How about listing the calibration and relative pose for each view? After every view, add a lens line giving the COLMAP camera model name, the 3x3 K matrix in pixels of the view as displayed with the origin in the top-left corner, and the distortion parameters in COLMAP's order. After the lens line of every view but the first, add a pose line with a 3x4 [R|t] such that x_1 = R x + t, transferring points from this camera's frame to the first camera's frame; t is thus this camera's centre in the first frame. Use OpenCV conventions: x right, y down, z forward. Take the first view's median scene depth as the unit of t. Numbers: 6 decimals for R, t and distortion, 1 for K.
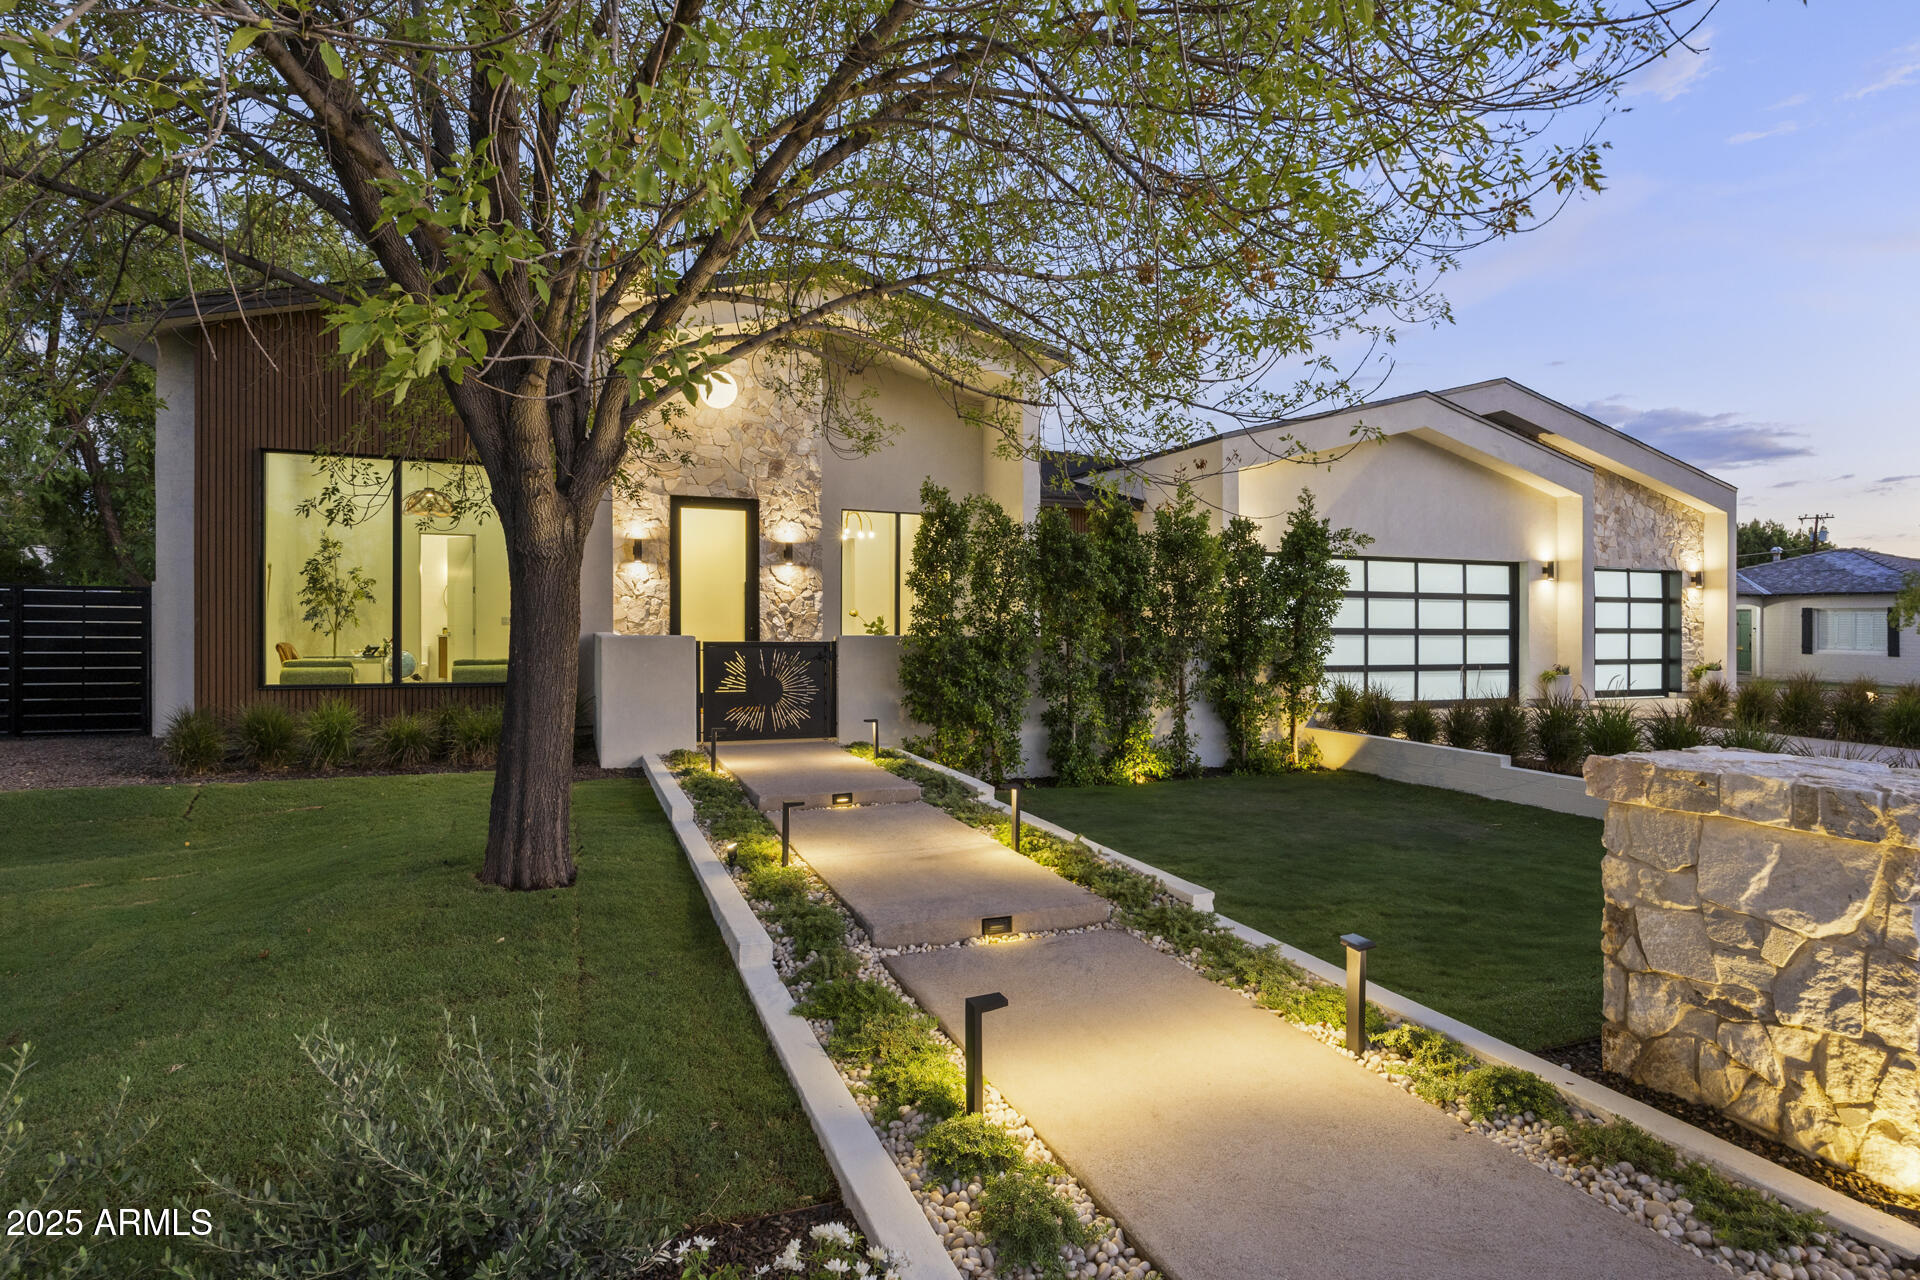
lens RADIAL K [[1026.6, 0, 960.0], [0, 1026.6, 640.0], [0, 0, 1]] dist [-0.000634, -0.000053]
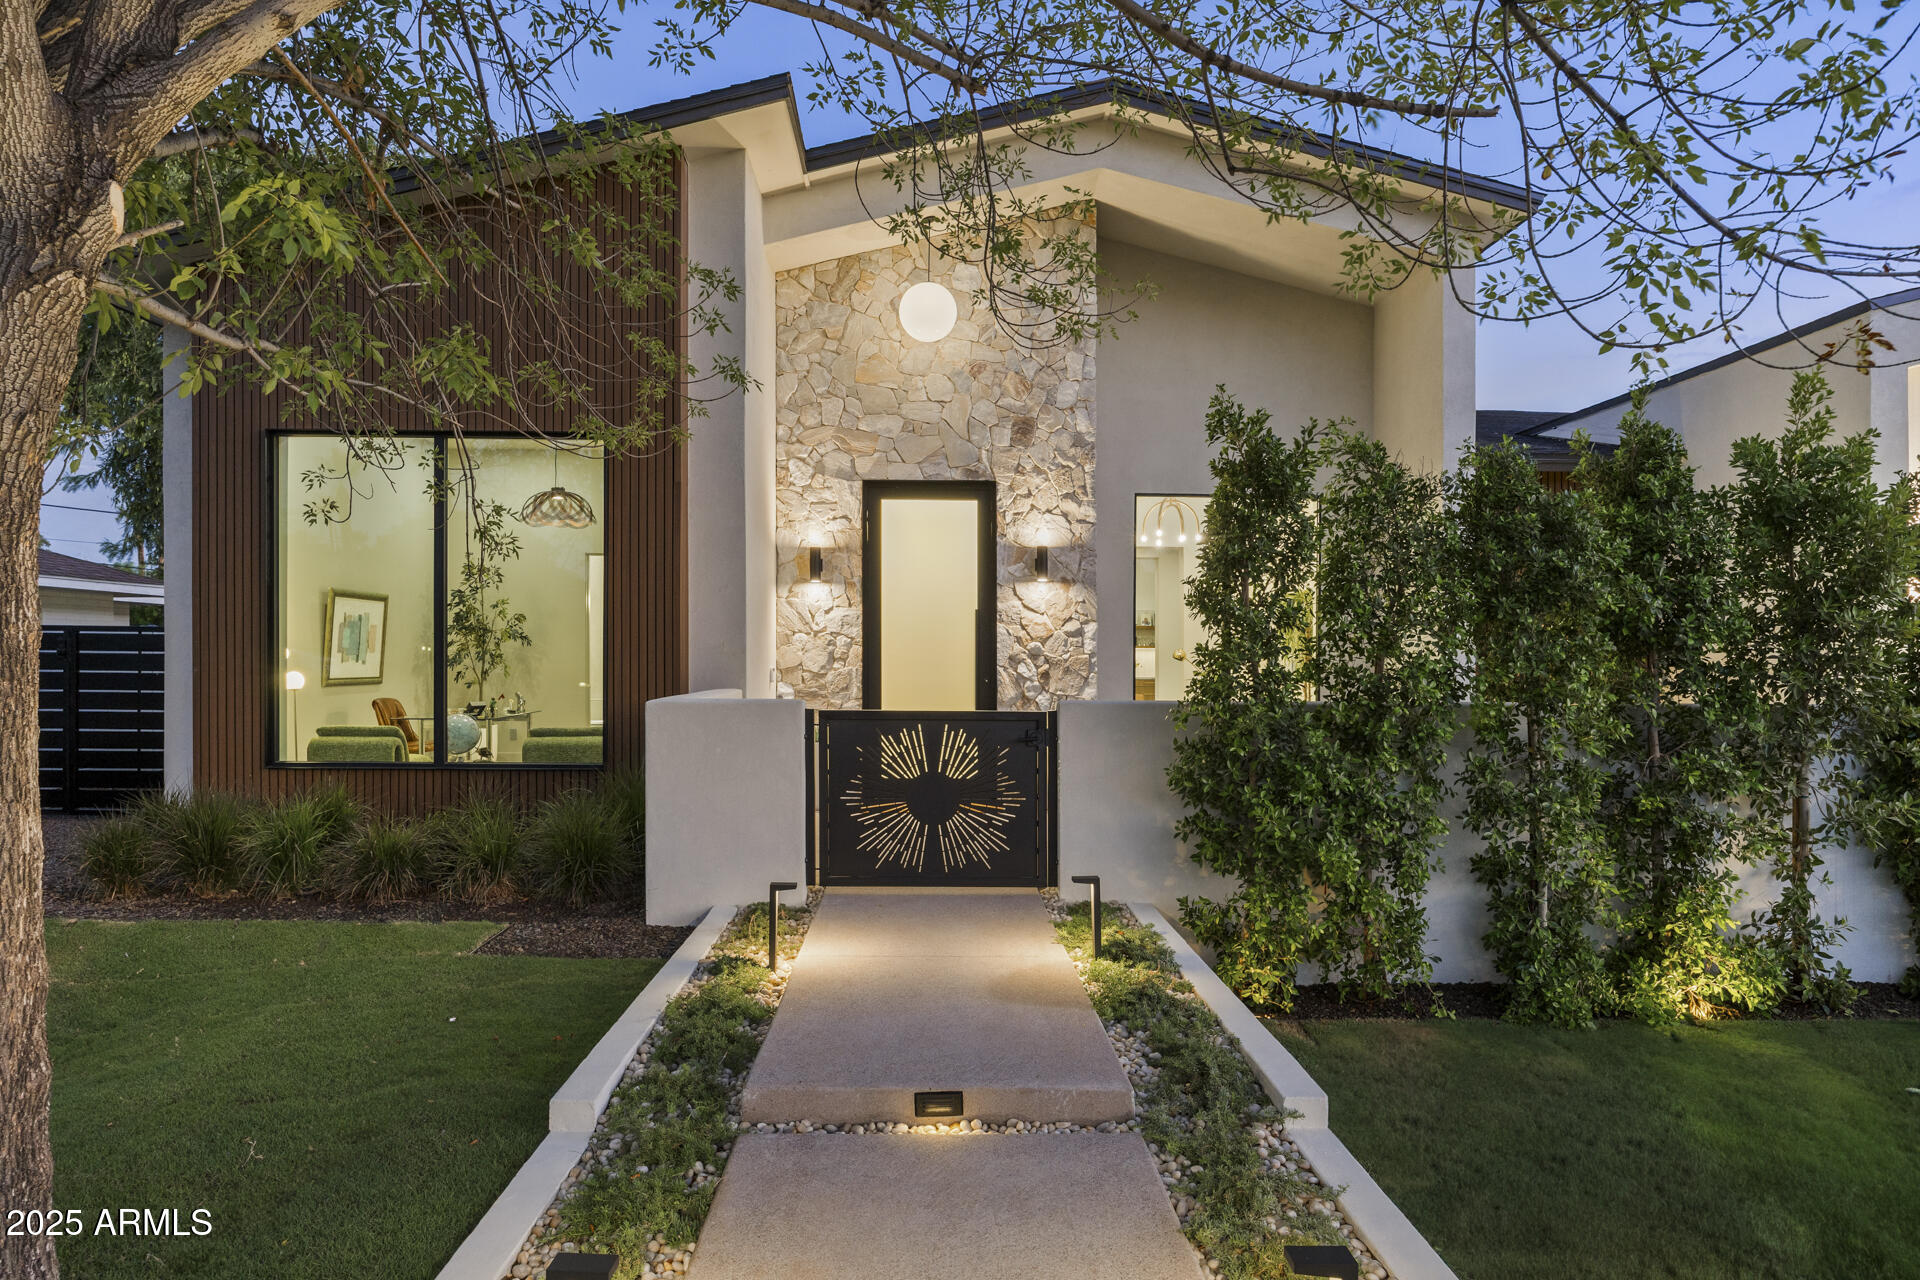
lens RADIAL K [[1143.5, 0, 955.9], [0, 1143.5, 677.6], [0, 0, 1]] dist [0.000499, -0.000866]
pose [[0.937550, 0.003120, -0.347838, 0.036980], [-0.004725, 0.999982, -0.003765, -0.012909], [0.347820, 0.005174, 0.937547, 0.385433]]
